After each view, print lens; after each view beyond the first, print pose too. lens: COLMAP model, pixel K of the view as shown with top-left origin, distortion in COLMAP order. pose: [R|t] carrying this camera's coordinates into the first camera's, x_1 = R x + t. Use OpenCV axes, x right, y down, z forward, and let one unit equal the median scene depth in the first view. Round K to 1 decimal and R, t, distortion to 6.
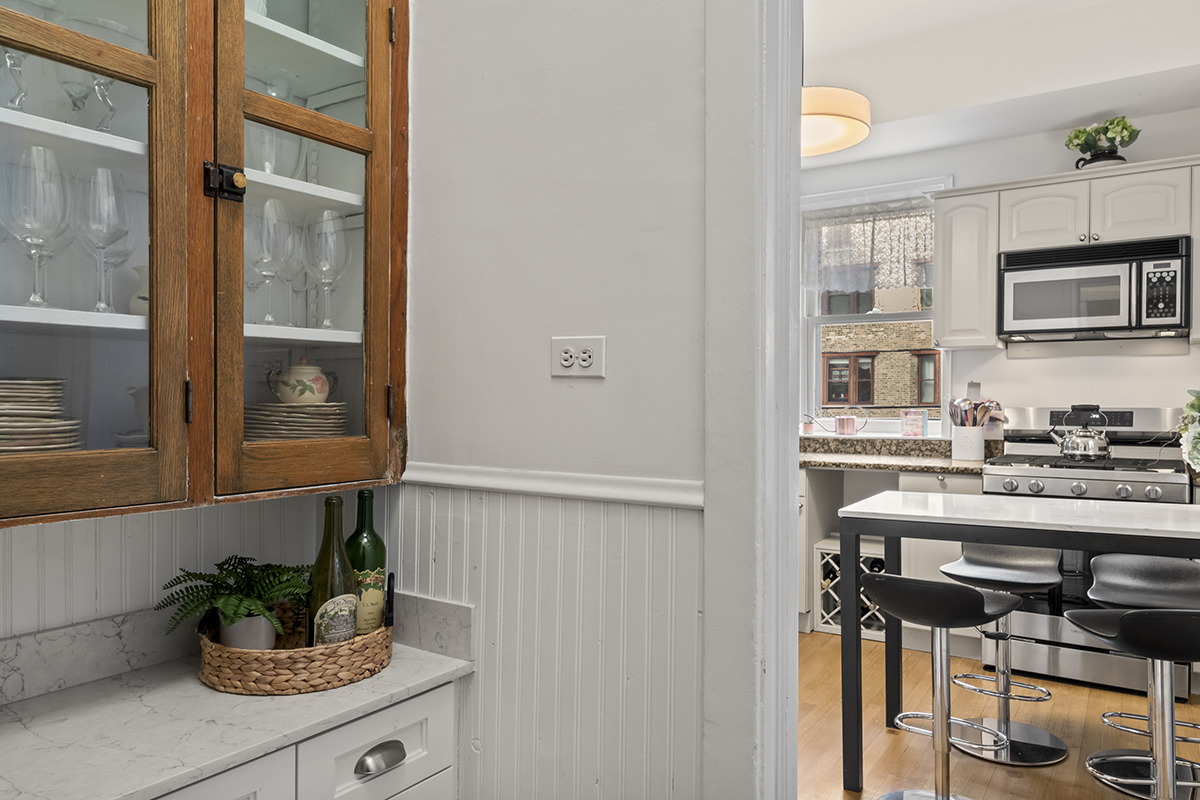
lens RADIAL K [[822.5, 0, 596.1], [0, 822.5, 408.1], [0, 0, 1]] dist [0.008767, -0.005442]
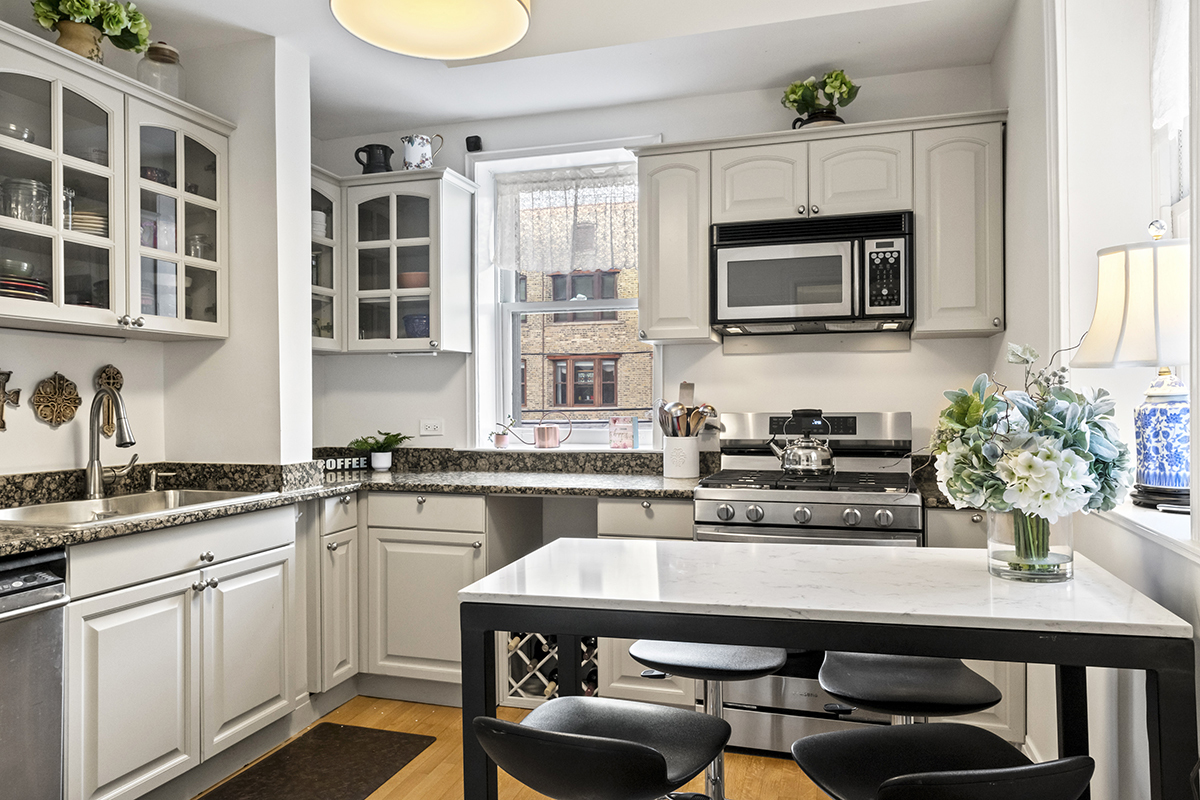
lens RADIAL K [[822.5, 0, 597.8], [0, 822.5, 395.8], [0, 0, 1]] dist [0.008767, -0.005442]
pose [[0.956793, -0.005231, 0.290722, 0.144196], [0.010472, 0.999809, -0.016474, -0.006252], [-0.290580, 0.018806, 0.956666, 0.256586]]
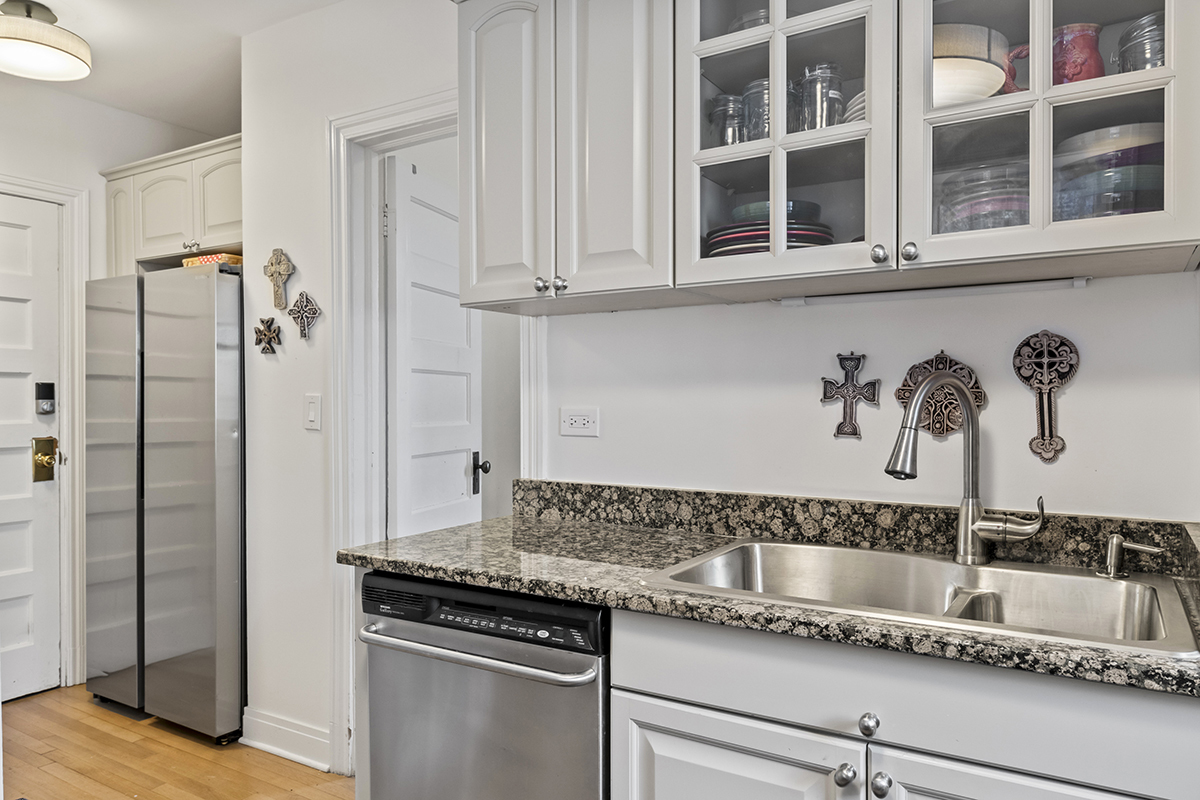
lens RADIAL K [[822.5, 0, 597.4], [0, 822.5, 403.6], [0, 0, 1]] dist [0.008767, -0.005442]
pose [[0.041616, 0.001951, -0.999132, 0.378311], [-0.007845, 0.999968, 0.001626, -0.014765], [0.999103, 0.007770, 0.041630, 0.961433]]
